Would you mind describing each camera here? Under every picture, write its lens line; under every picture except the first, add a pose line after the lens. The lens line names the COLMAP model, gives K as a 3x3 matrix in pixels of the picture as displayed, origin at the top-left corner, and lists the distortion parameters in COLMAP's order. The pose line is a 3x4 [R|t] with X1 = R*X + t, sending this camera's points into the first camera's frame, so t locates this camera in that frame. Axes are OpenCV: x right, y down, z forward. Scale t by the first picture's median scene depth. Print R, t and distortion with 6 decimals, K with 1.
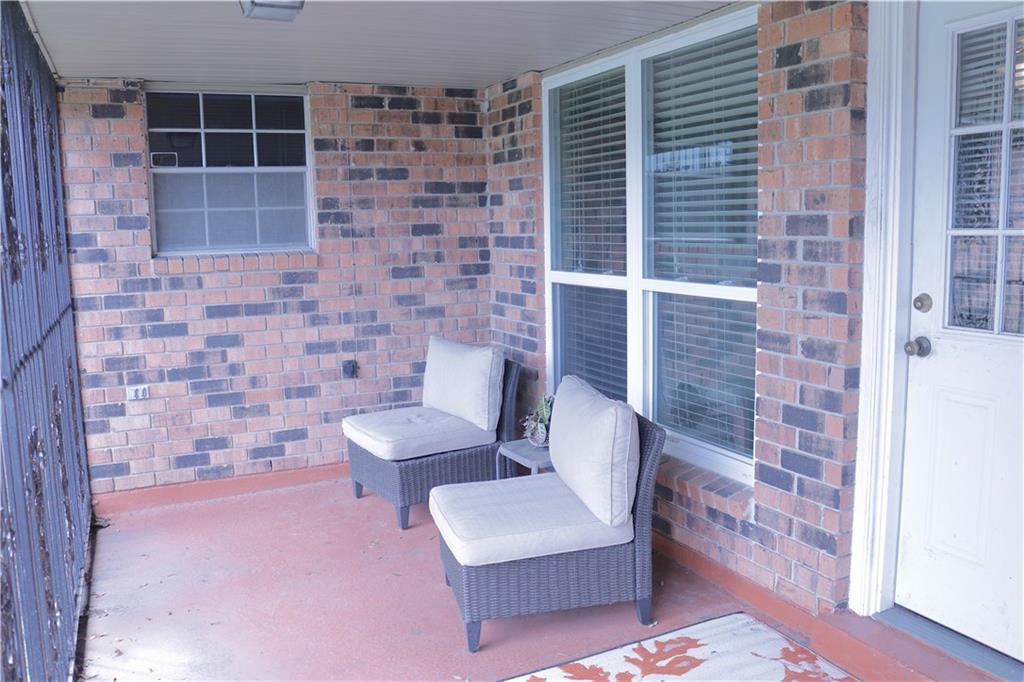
lens RADIAL K [[864.8, 0, 512.0], [0, 864.8, 341.4], [0, 0, 1]] dist [-0.011317, 0.000905]
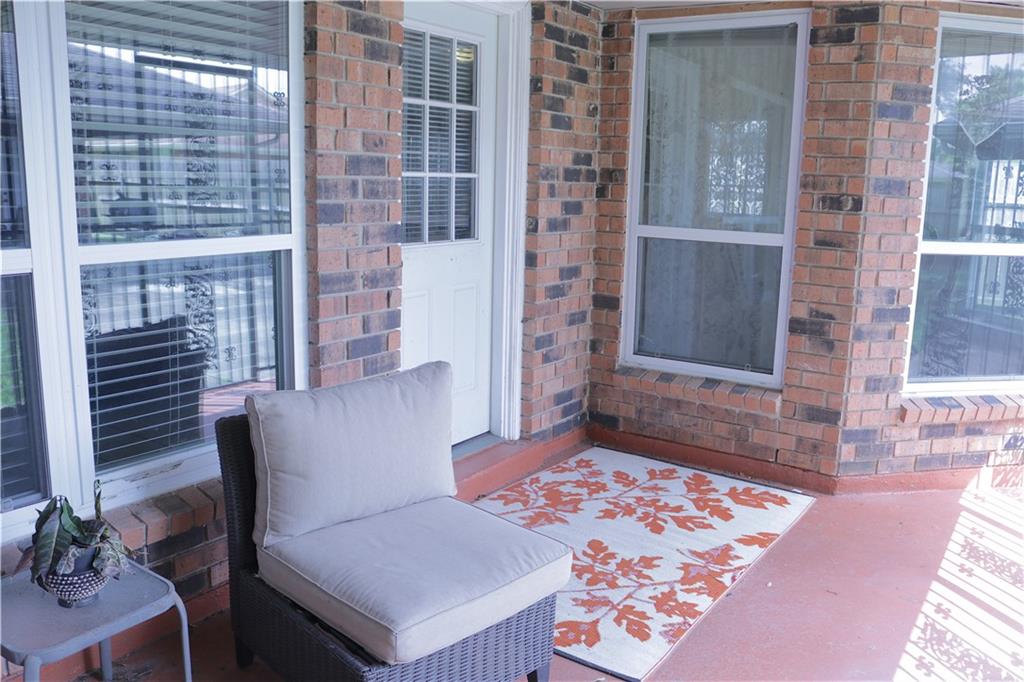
lens RADIAL K [[864.8, 0, 512.9], [0, 864.8, 337.0], [0, 0, 1]] dist [-0.011317, 0.000905]
pose [[-0.510522, -0.142634, 0.847952, -0.695957], [0.109111, 0.967428, 0.228423, -0.154188], [-0.852914, 0.209136, -0.478330, 1.404299]]
